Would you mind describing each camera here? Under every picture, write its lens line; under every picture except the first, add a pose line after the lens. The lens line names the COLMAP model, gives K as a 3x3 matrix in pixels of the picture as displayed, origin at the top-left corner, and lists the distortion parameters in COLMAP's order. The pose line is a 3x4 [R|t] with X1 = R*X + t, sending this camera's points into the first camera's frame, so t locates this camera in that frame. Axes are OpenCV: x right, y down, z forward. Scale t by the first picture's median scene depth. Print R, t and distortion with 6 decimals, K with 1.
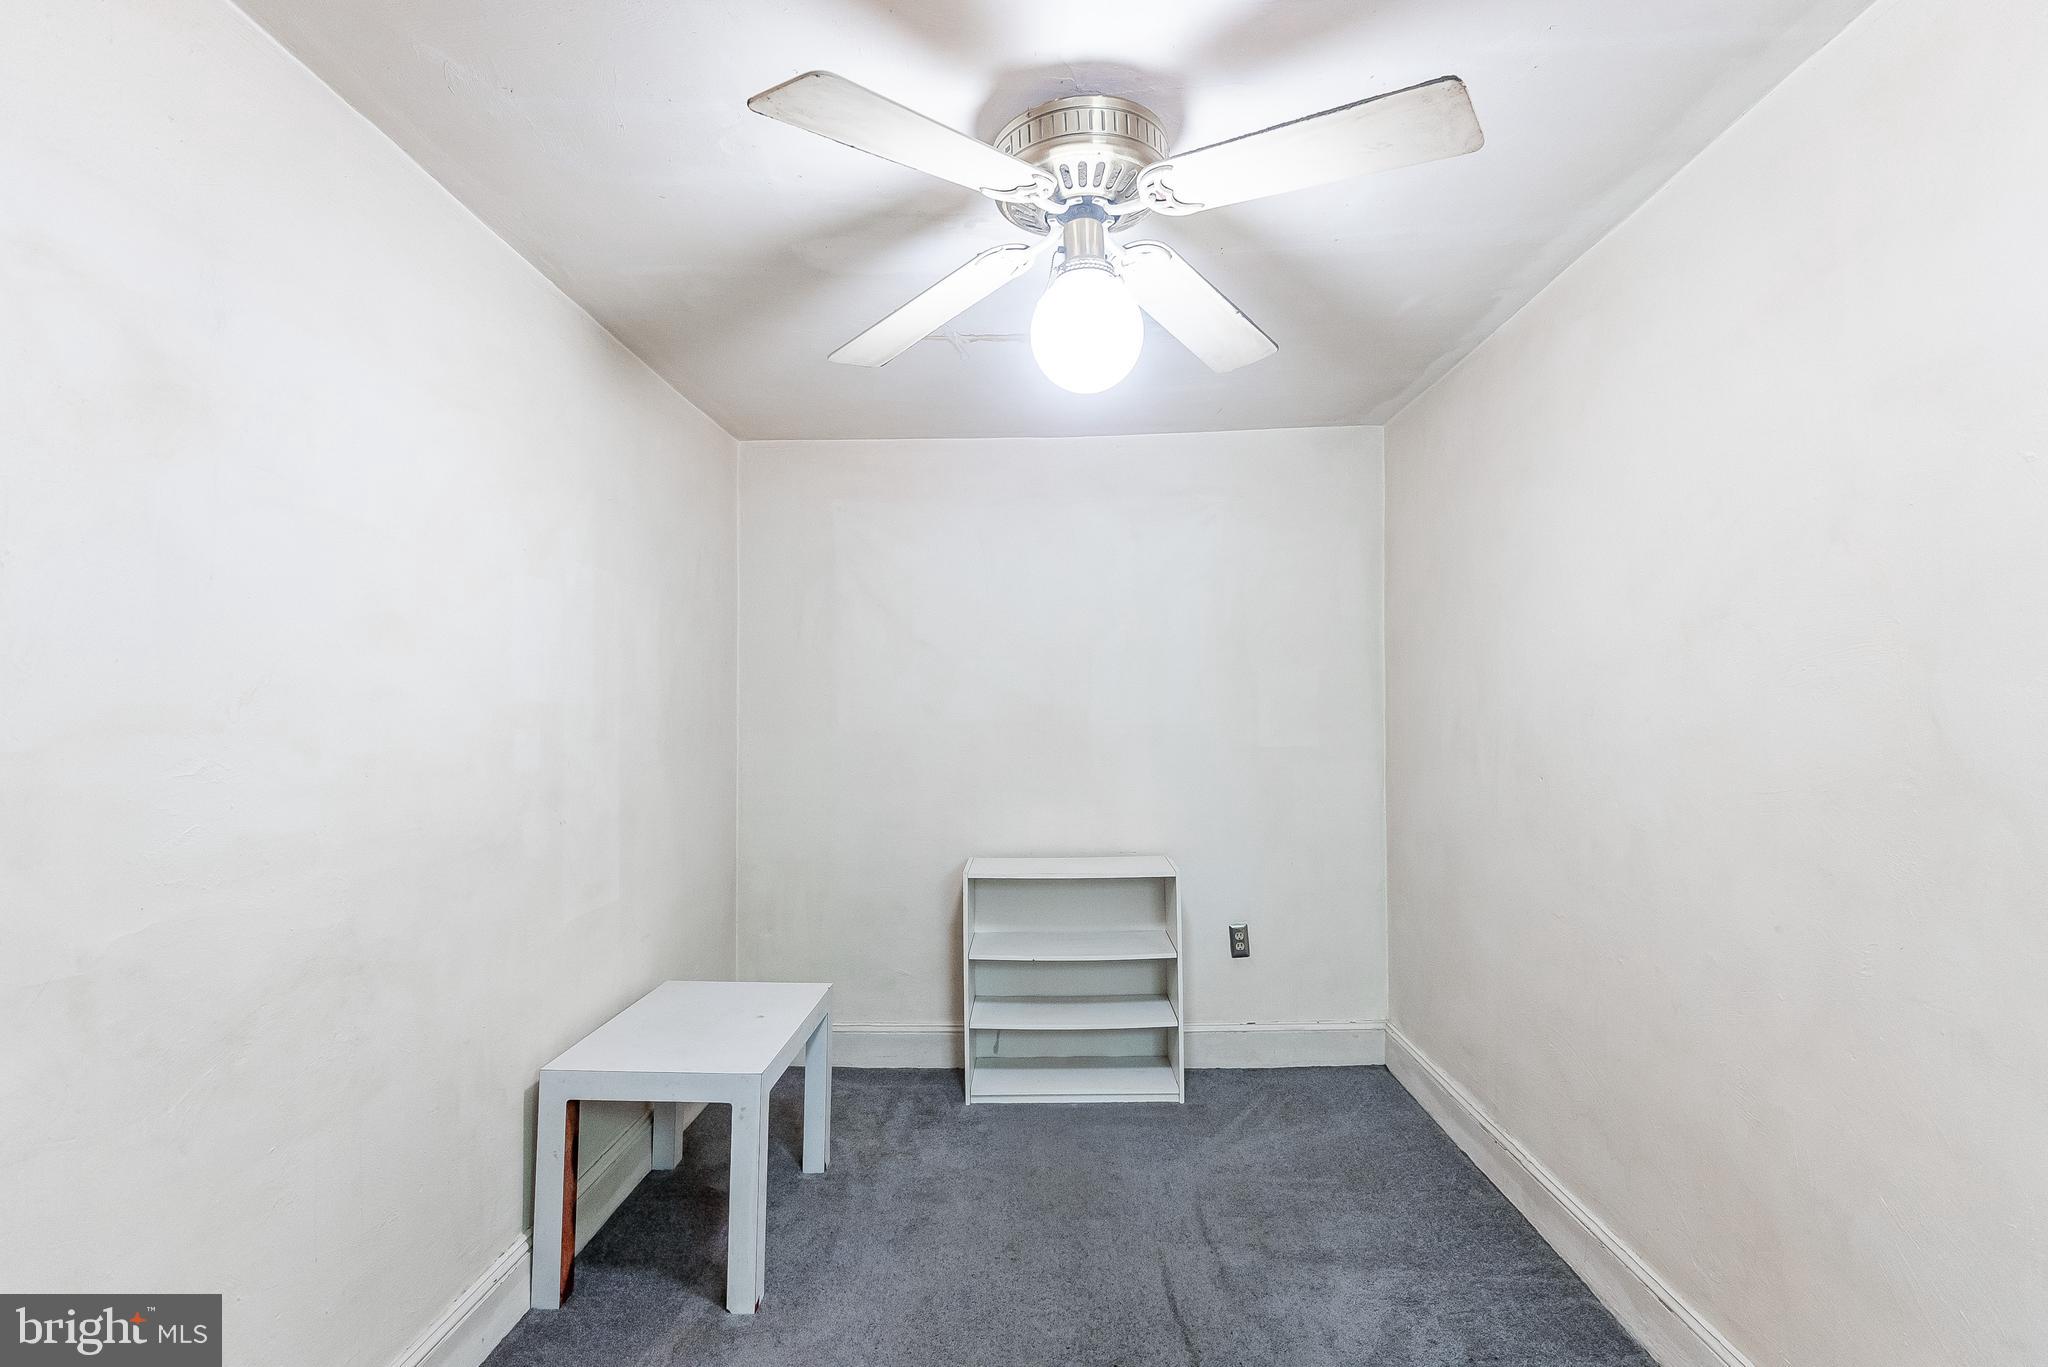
lens RADIAL K [[924.8, 0, 1031.1], [0, 924.8, 683.7], [0, 0, 1]] dist [-0.000703, -0.000574]
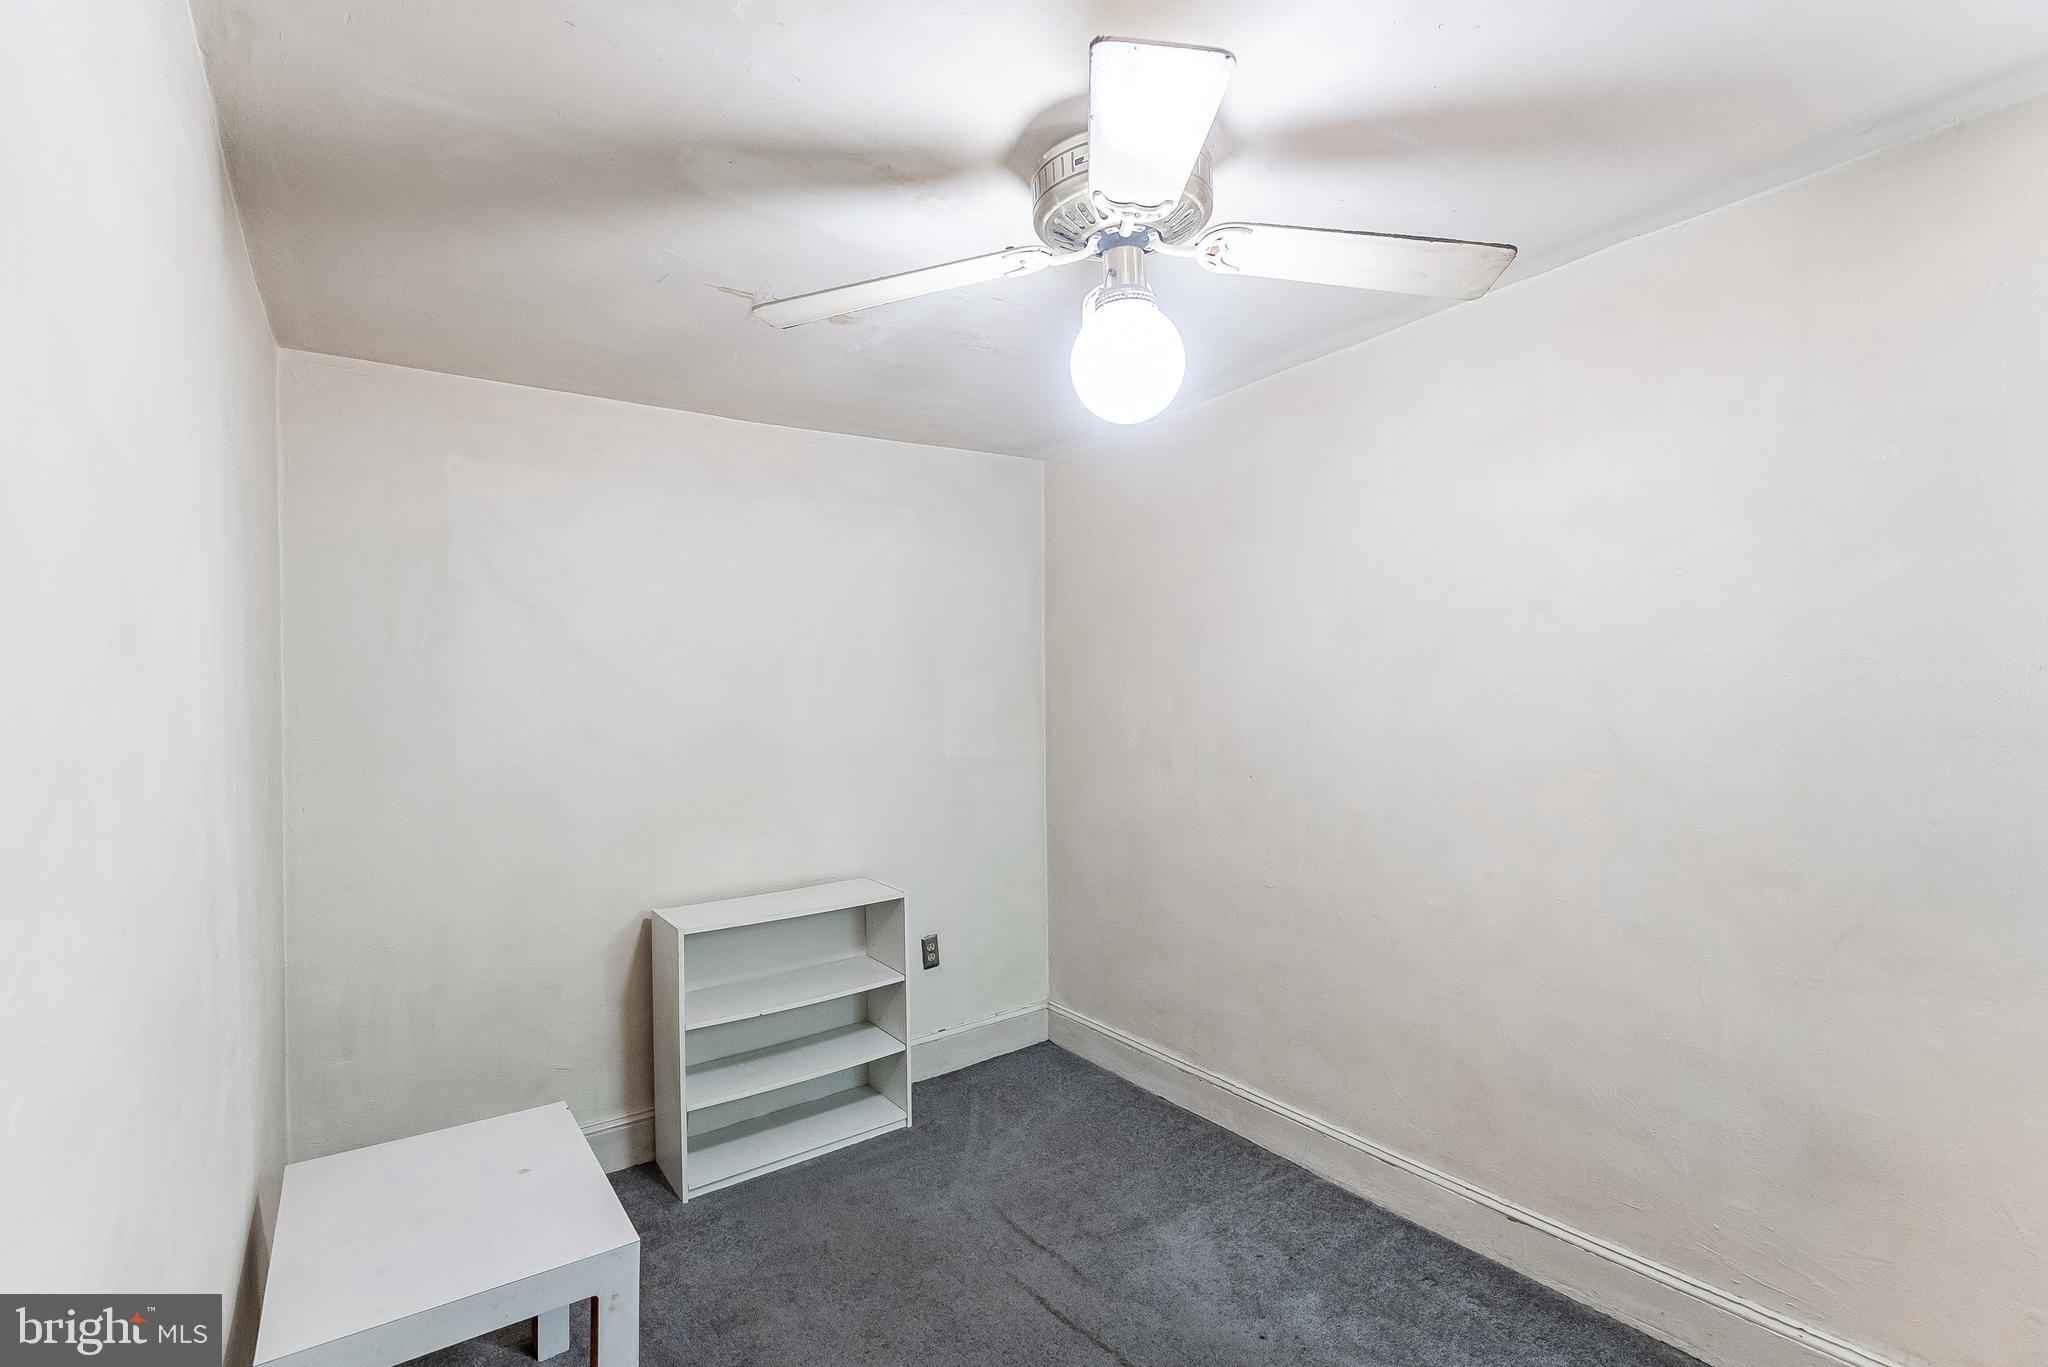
lens RADIAL K [[928.1, 0, 1036.5], [0, 928.1, 689.9], [0, 0, 1]] dist [-0.006773, -0.000518]
pose [[0.799588, -0.009864, 0.600469, -0.339024], [0.001123, 0.999888, 0.014929, -0.026505], [-0.600548, -0.011263, 0.799509, 0.148295]]
